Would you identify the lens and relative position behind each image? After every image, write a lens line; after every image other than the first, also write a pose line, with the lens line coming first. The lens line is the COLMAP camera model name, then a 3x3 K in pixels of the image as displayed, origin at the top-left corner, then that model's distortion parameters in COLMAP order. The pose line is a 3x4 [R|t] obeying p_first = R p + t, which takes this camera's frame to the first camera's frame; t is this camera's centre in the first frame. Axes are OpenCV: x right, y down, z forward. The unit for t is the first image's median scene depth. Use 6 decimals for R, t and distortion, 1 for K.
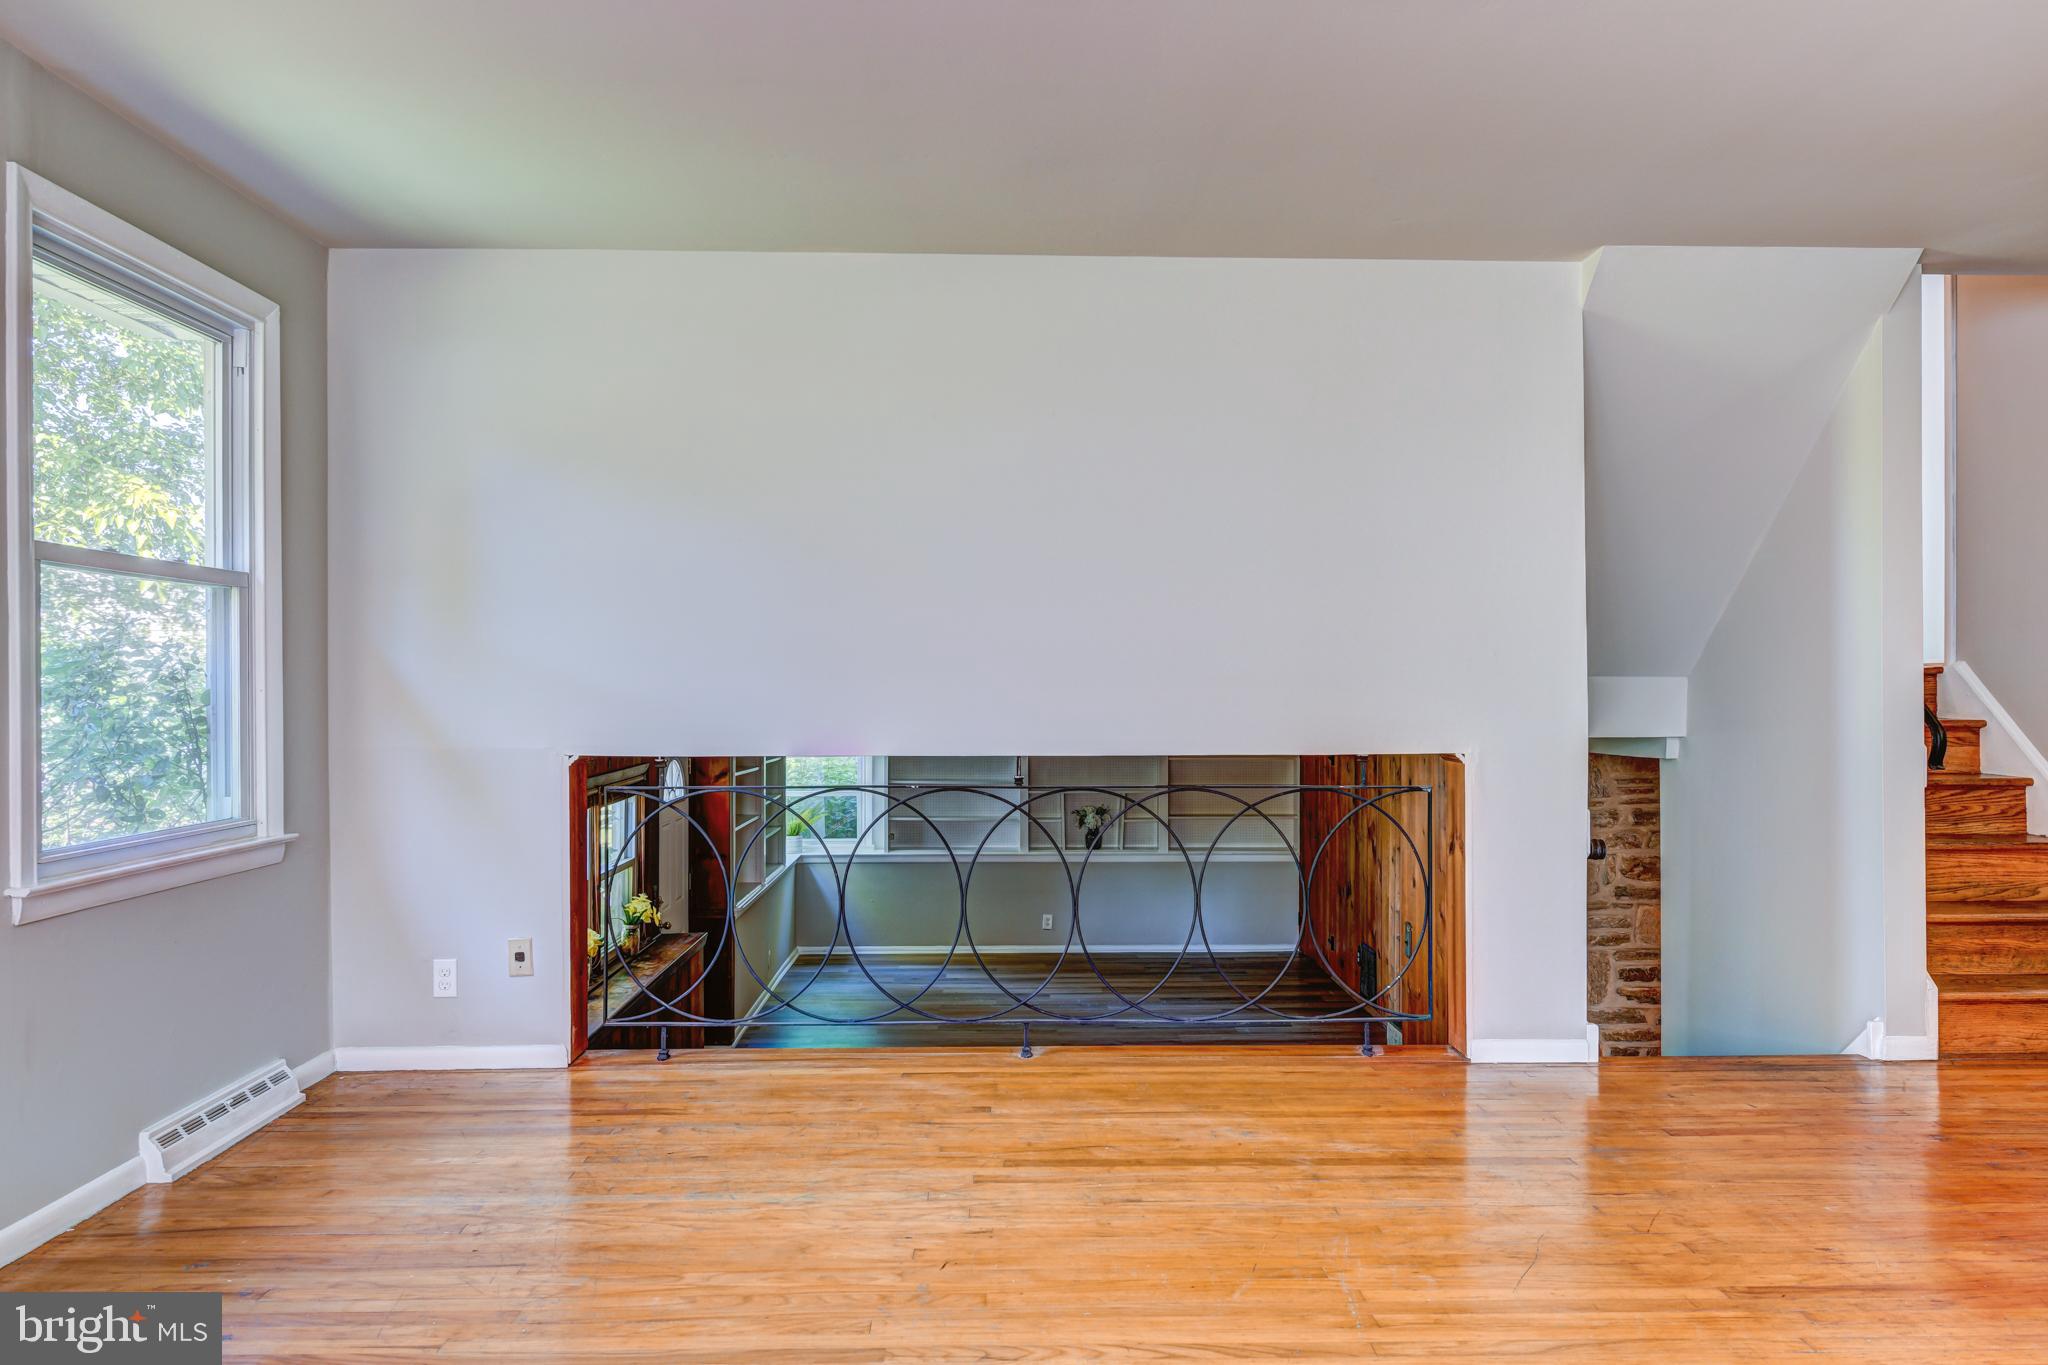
lens RADIAL K [[1383.4, 0, 1021.9], [0, 1383.4, 665.2], [0, 0, 1]] dist [0.003340, -0.000647]
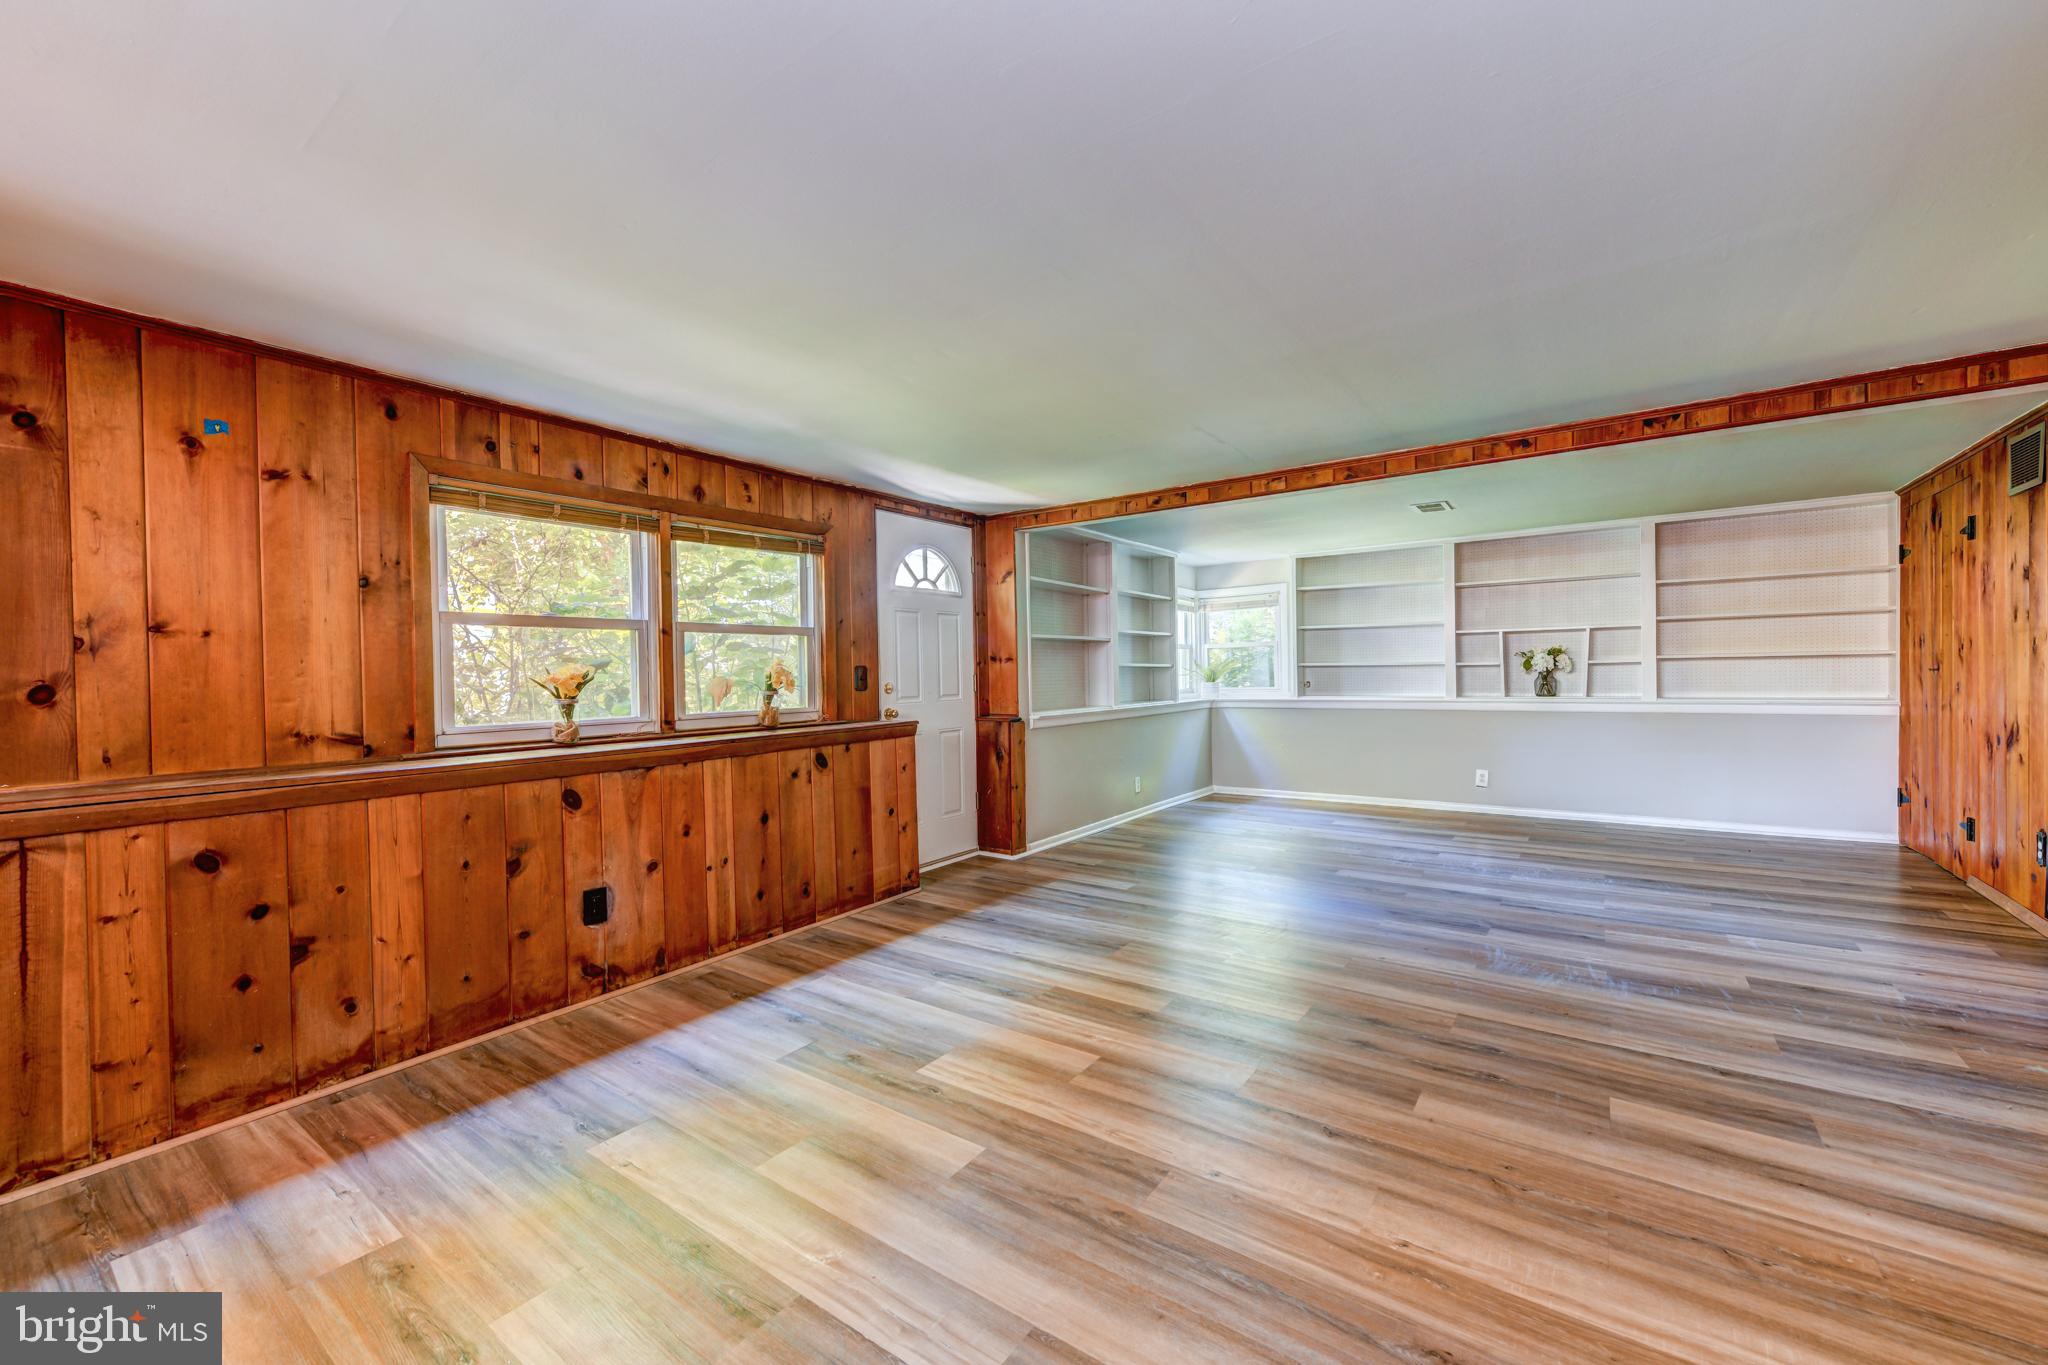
lens RADIAL K [[803.6, 0, 1024.0], [0, 803.6, 682.5], [0, 0, 1]] dist [0.002518, -0.000127]
pose [[0.795974, -0.008735, -0.605268, 0.287996], [0.033008, 0.999035, 0.028990, 0.299878], [0.604431, -0.043054, 0.795493, 1.246741]]
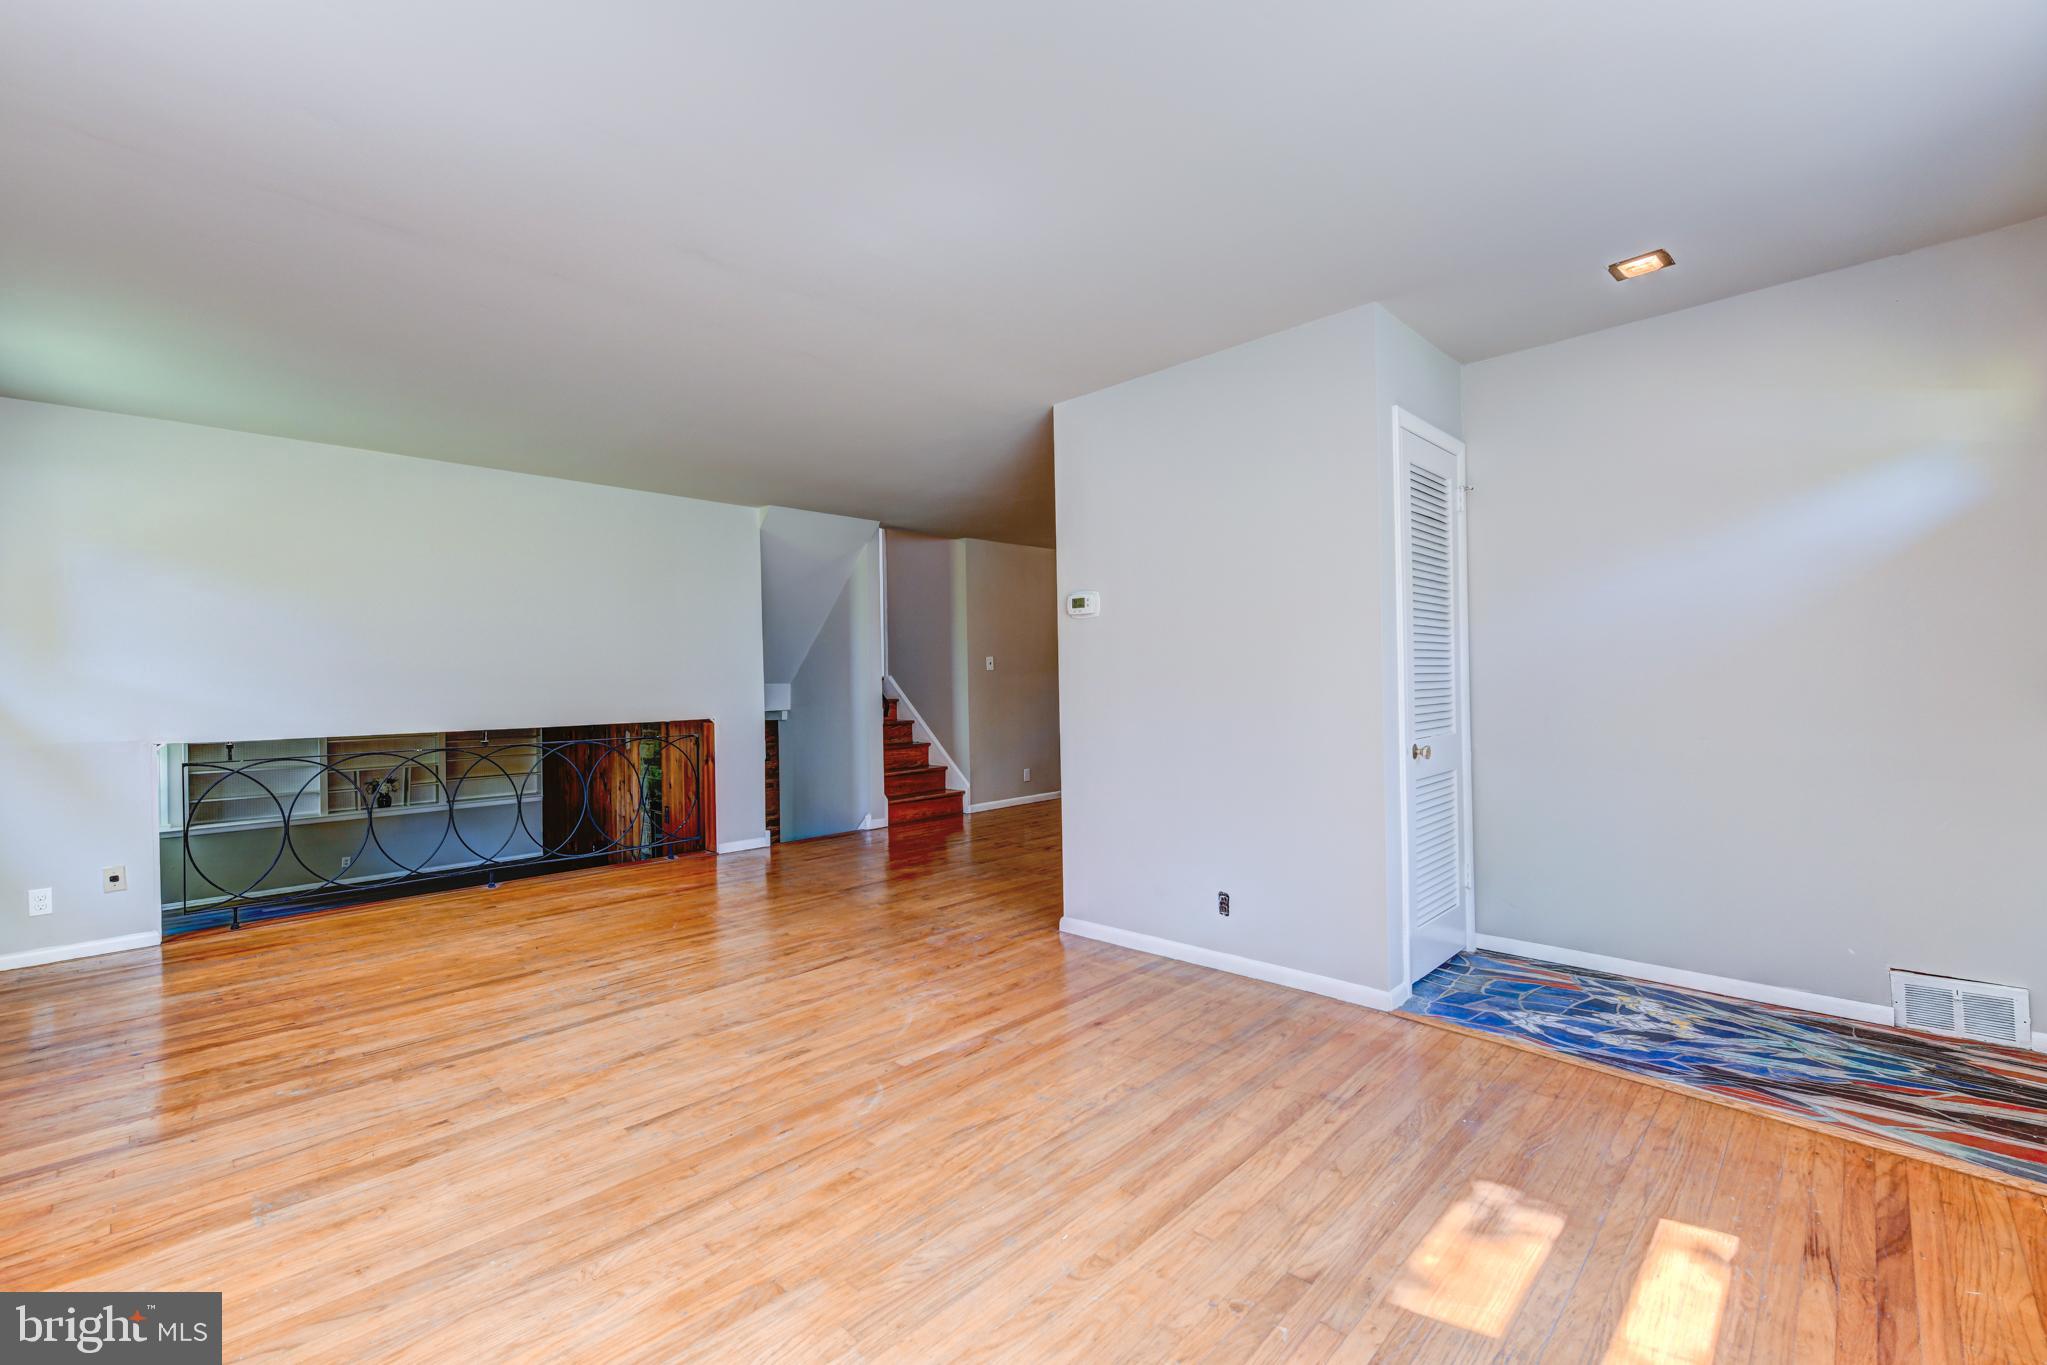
lens RADIAL K [[857.8, 0, 1026.0], [0, 857.8, 676.8], [0, 0, 1]] dist [0.011411, -0.000553]
pose [[0.716132, -0.008567, 0.697912, -0.293240], [0.008222, 0.999959, 0.003839, -0.006484], [-0.697917, 0.002989, 0.716173, -0.363489]]
